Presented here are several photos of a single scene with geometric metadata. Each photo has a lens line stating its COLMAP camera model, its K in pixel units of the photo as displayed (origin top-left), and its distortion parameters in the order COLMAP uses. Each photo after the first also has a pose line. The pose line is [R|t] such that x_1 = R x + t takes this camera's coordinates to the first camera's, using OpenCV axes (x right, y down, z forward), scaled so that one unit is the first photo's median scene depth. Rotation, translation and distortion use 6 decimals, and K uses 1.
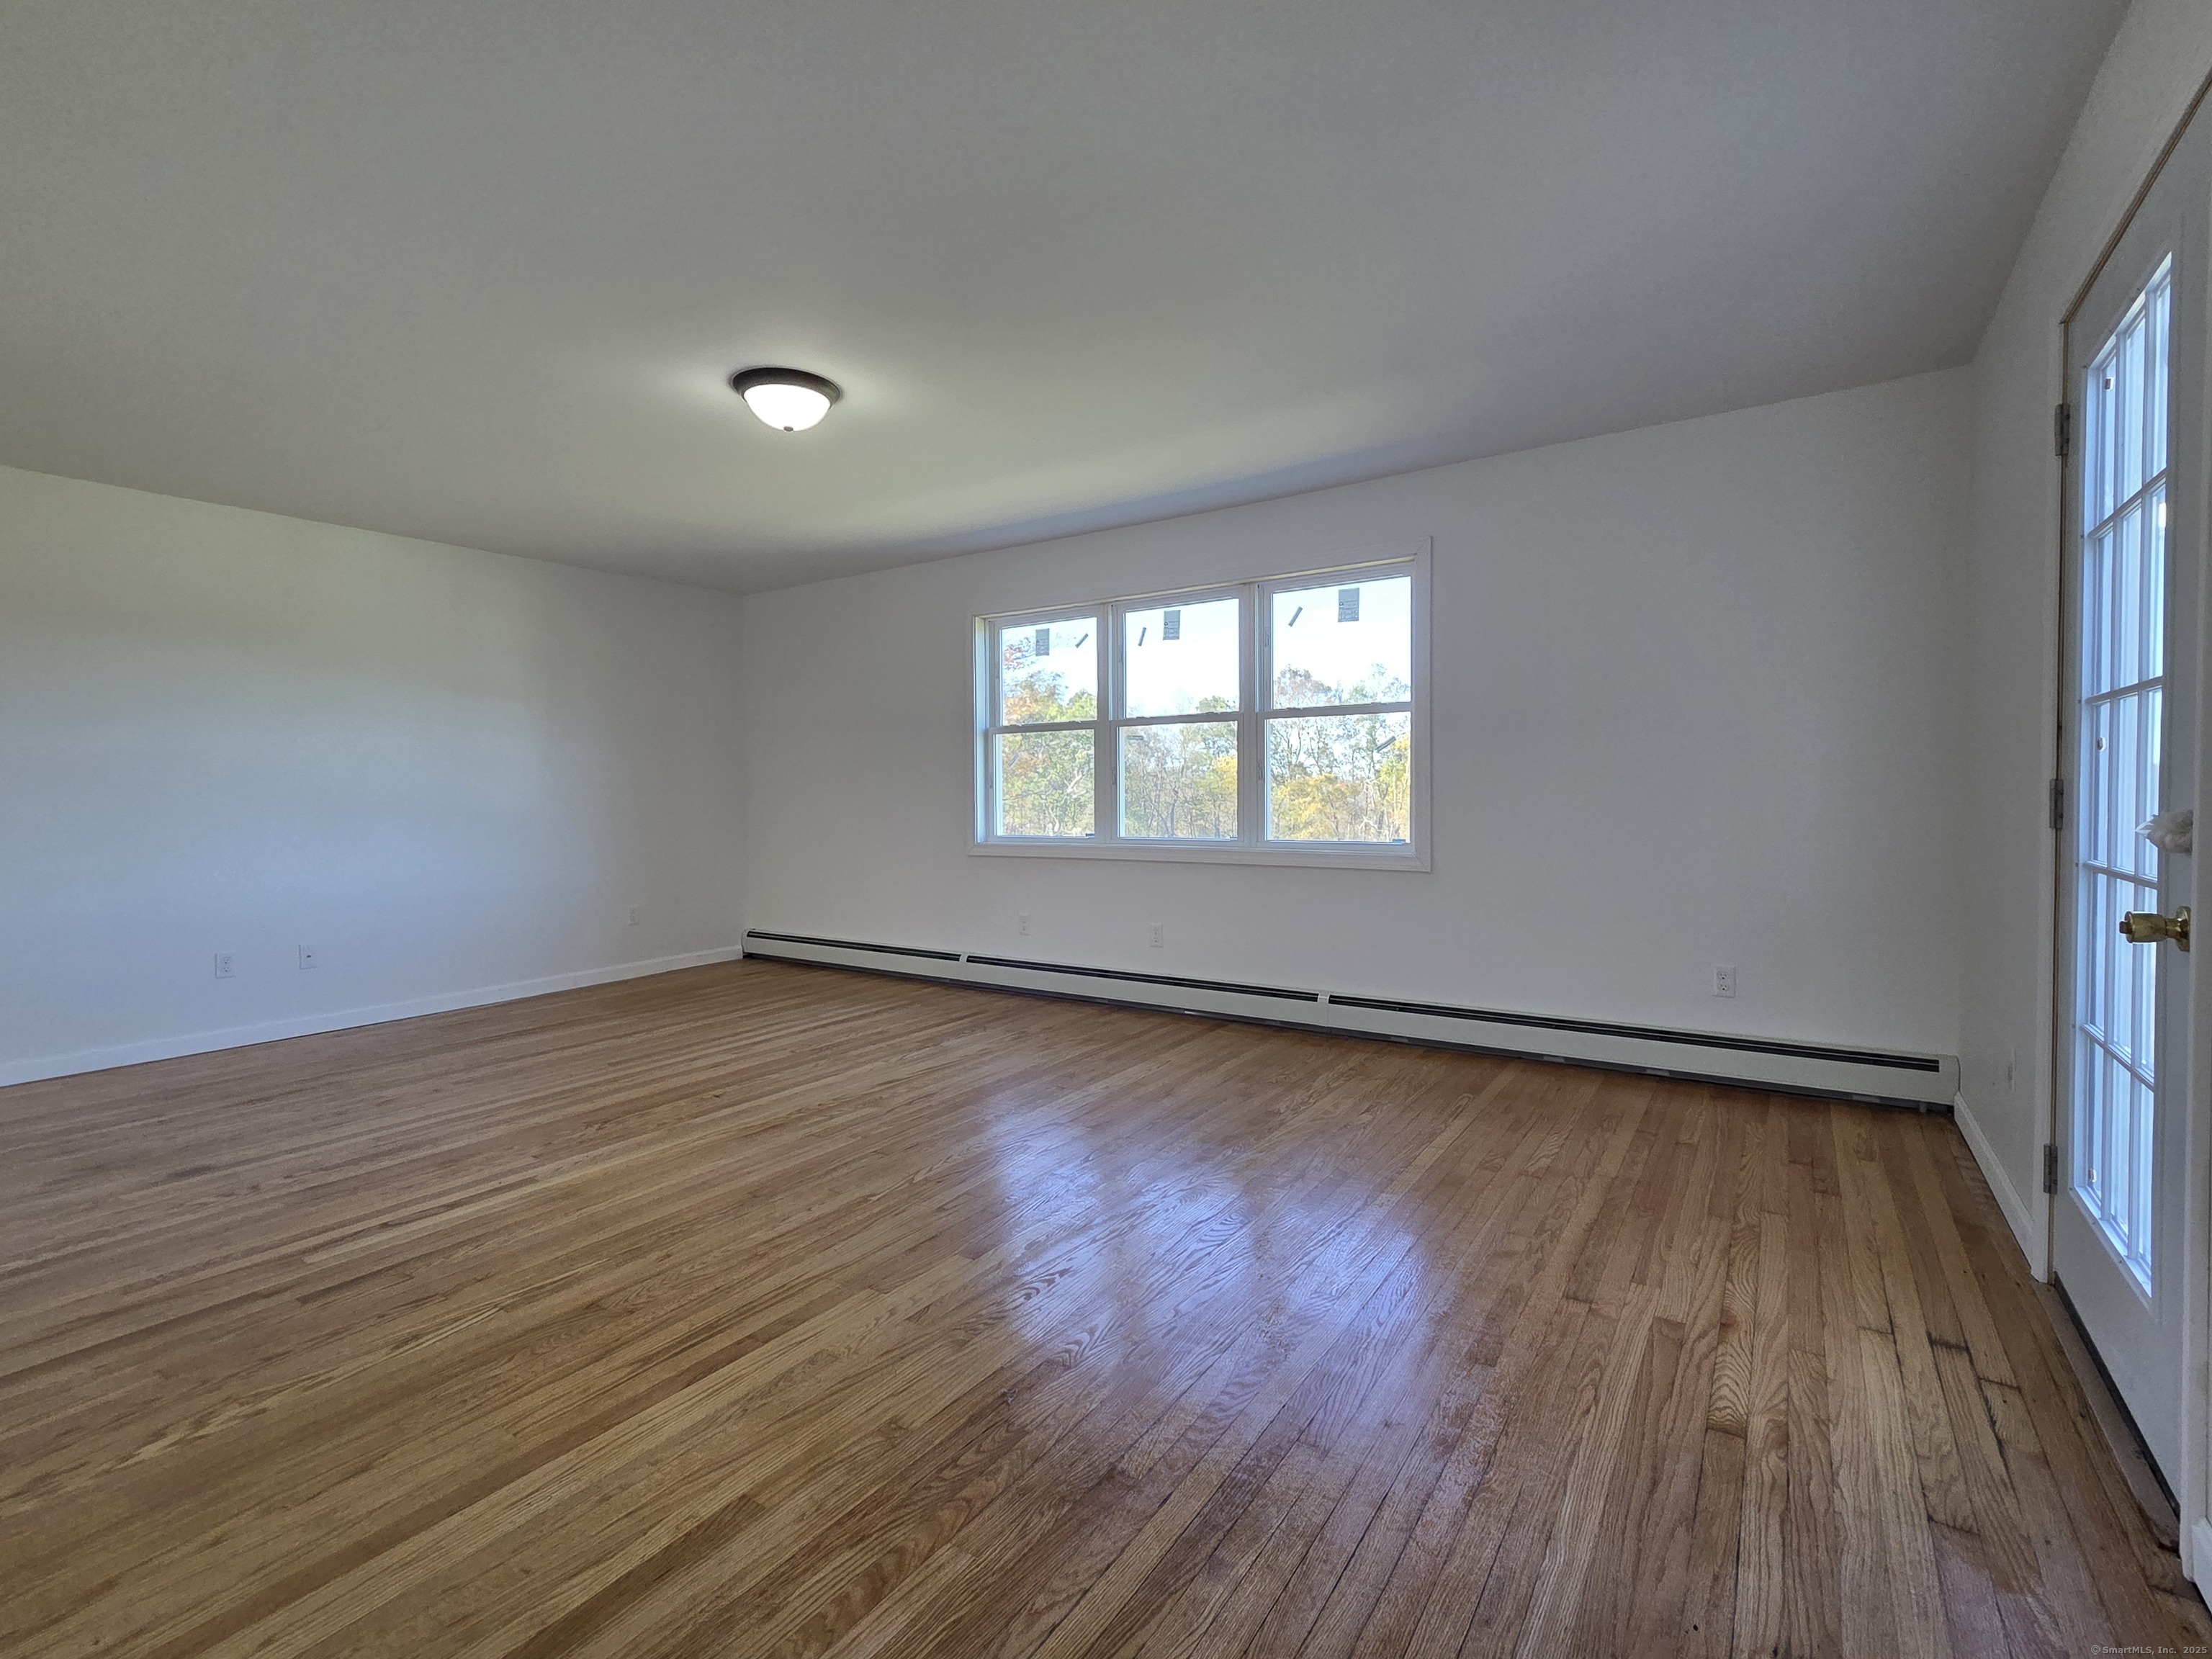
lens RADIAL K [[1010.1, 0, 1114.3], [0, 1010.1, 831.3], [0, 0, 1]] dist [0.004861, 0.001724]
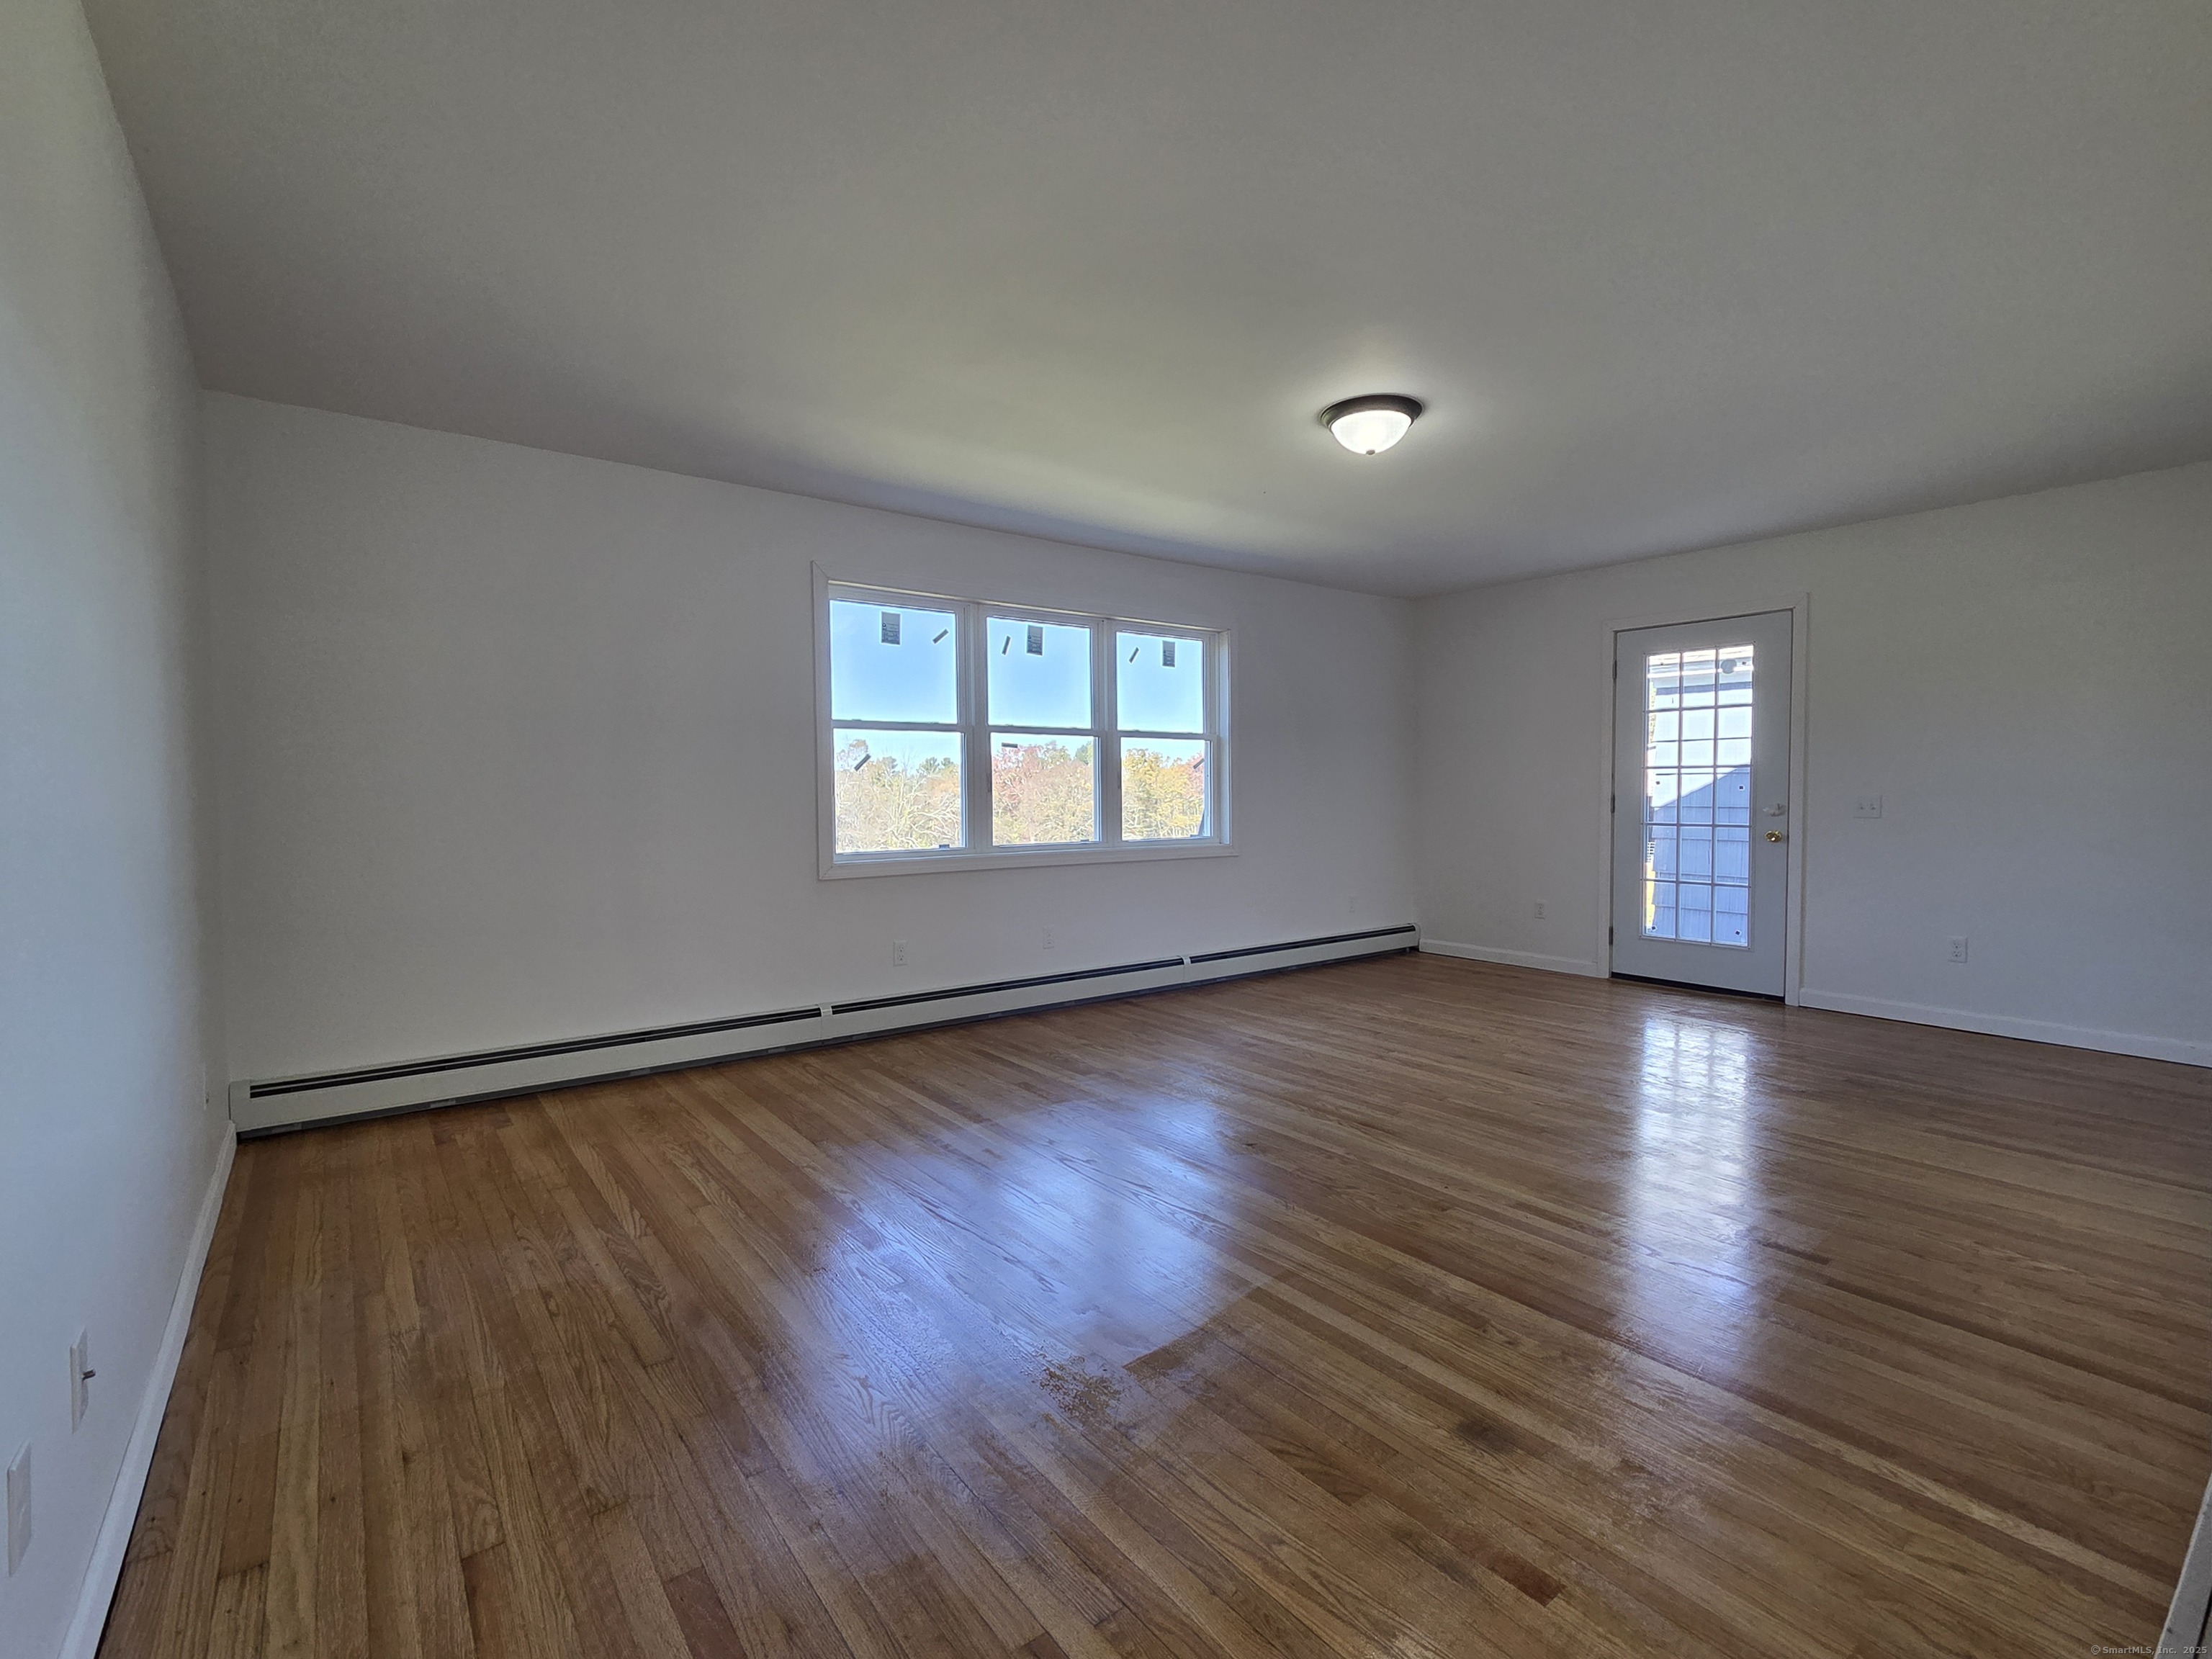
lens RADIAL K [[1010.4, 0, 1095.5], [0, 1010.4, 832.2], [0, 0, 1]] dist [0.000577, -0.000266]
pose [[0.333414, -0.029177, 0.942329, -1.056328], [0.041347, 0.999012, 0.016303, -0.023561], [-0.941873, 0.033527, 0.334291, 0.694427]]
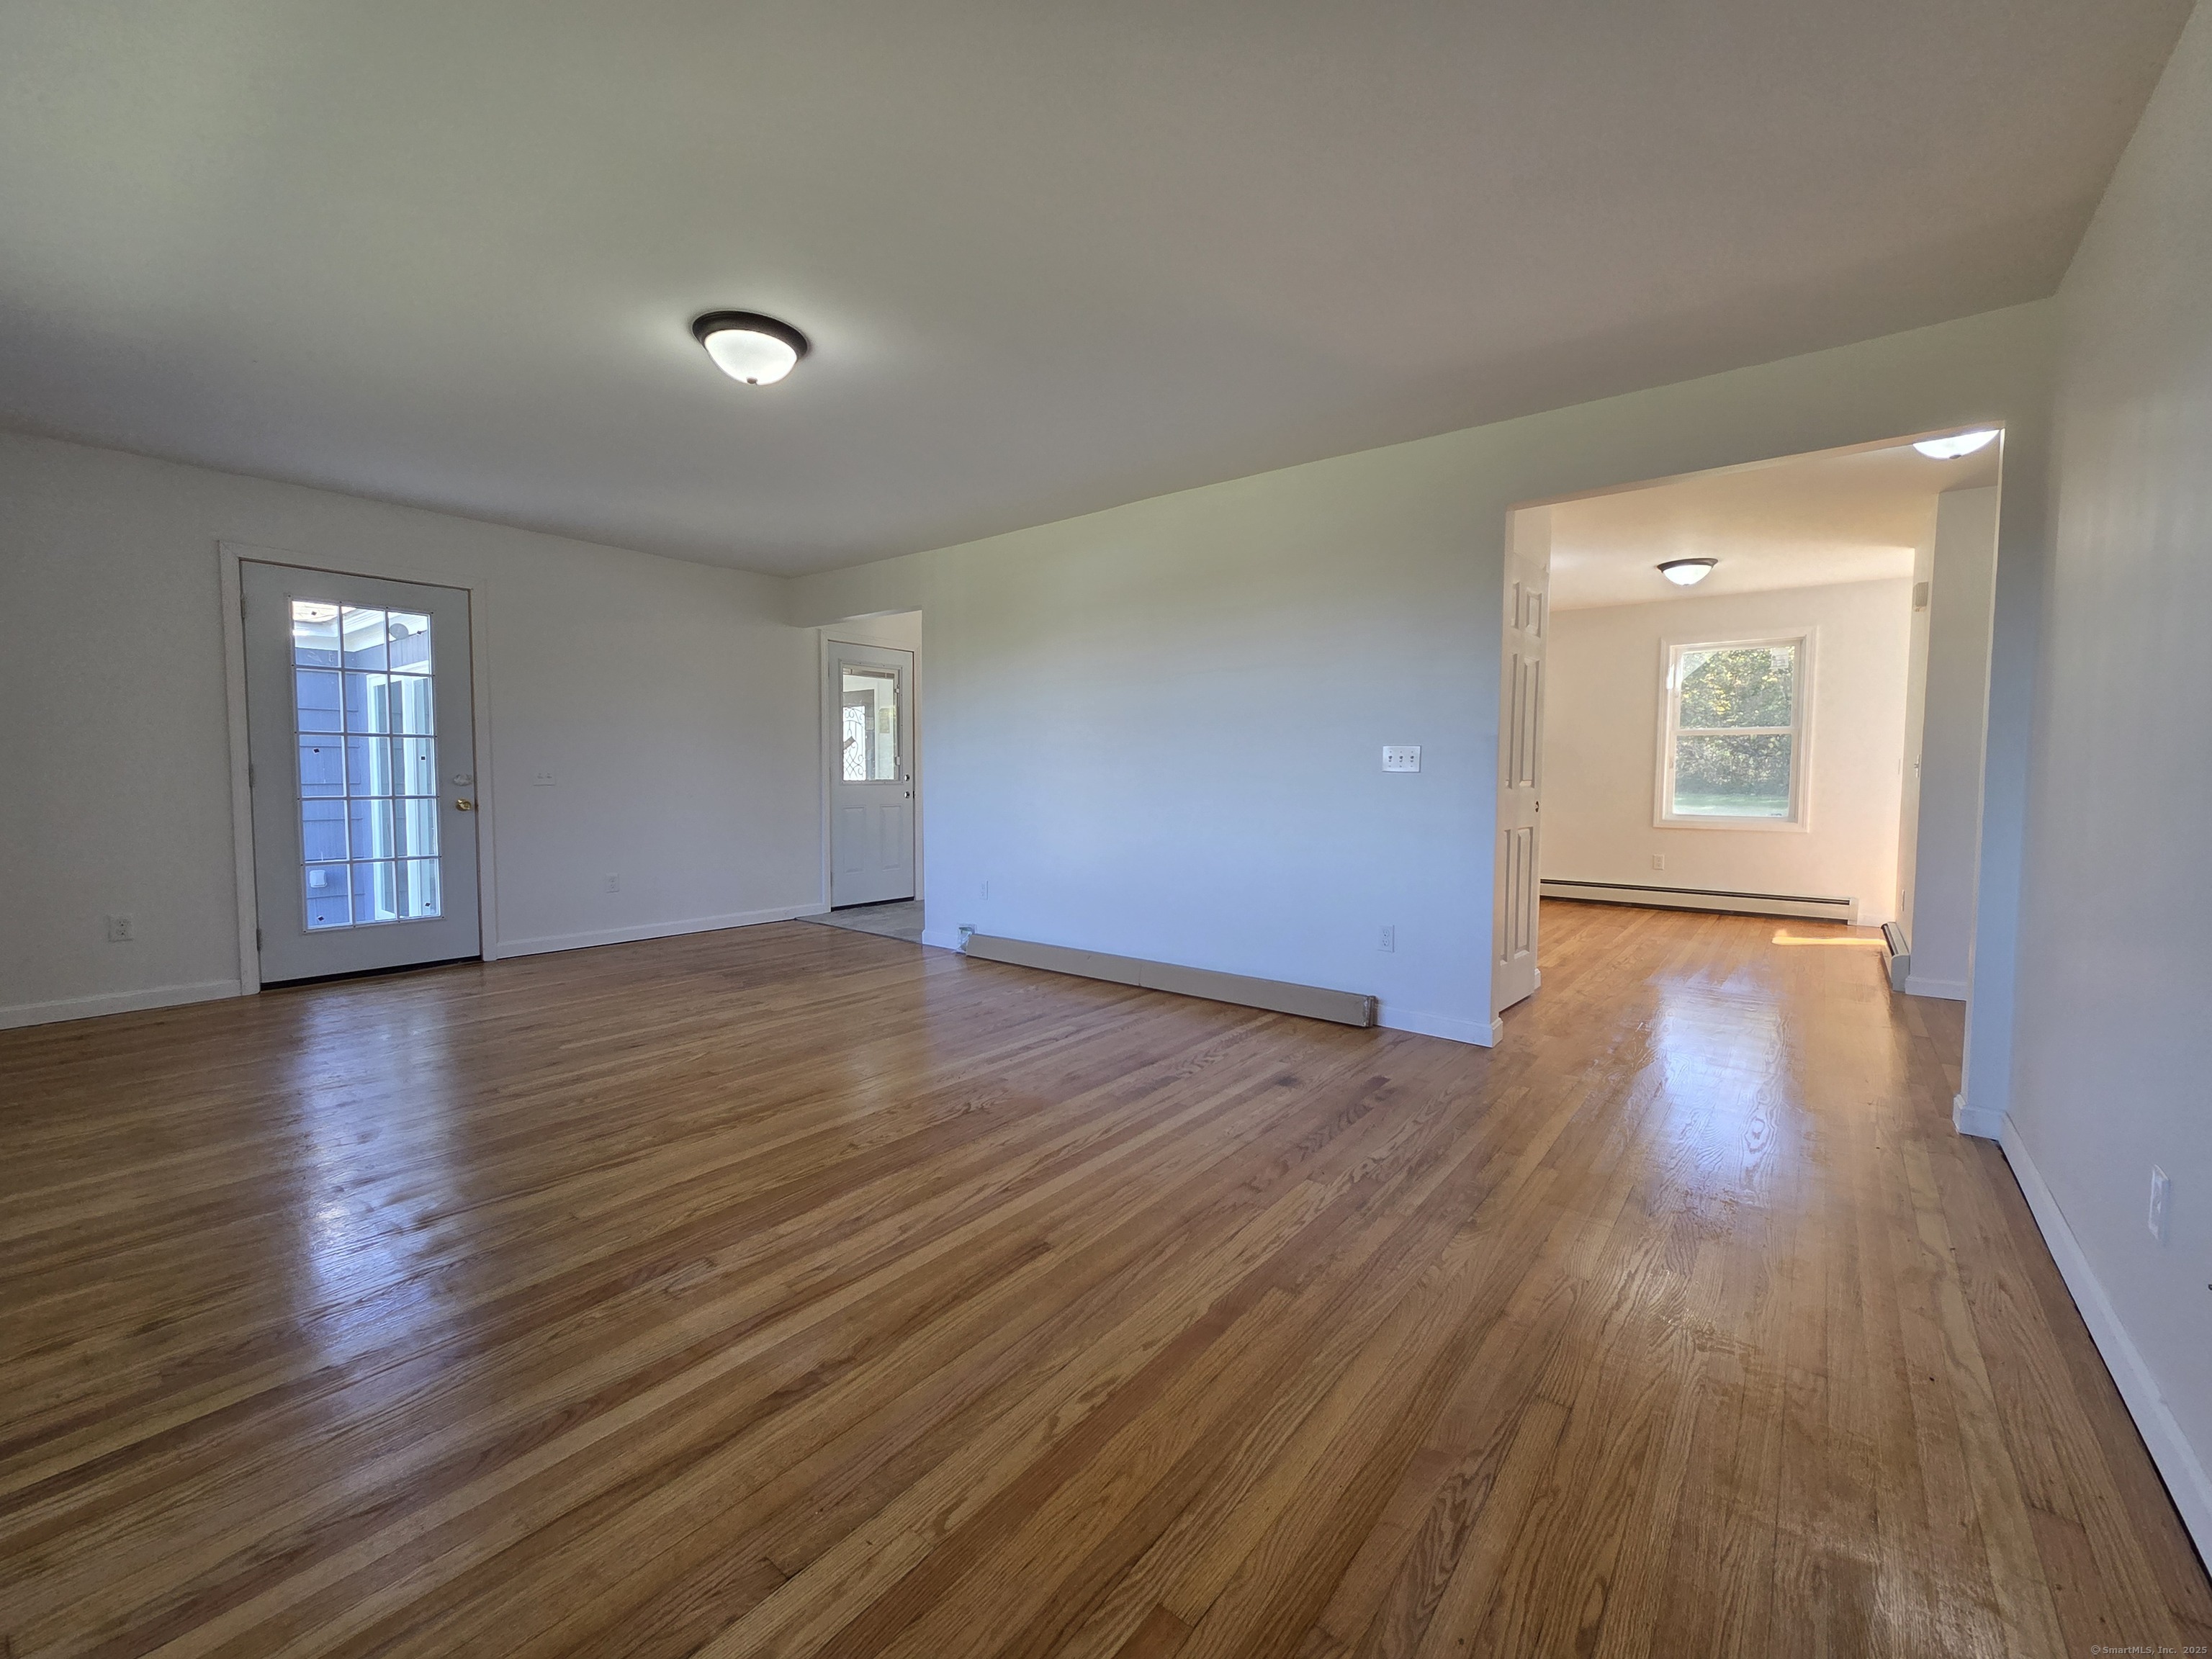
lens RADIAL K [[898.2, 0, 1116.1], [0, 898.2, 821.4], [0, 0, 1]] dist [0.003012, -0.001137]
pose [[-0.996953, 0.003592, 0.077919, -0.549063], [0.010972, 0.995466, 0.094484, -0.042965], [-0.077226, 0.095051, -0.992472, 1.390286]]
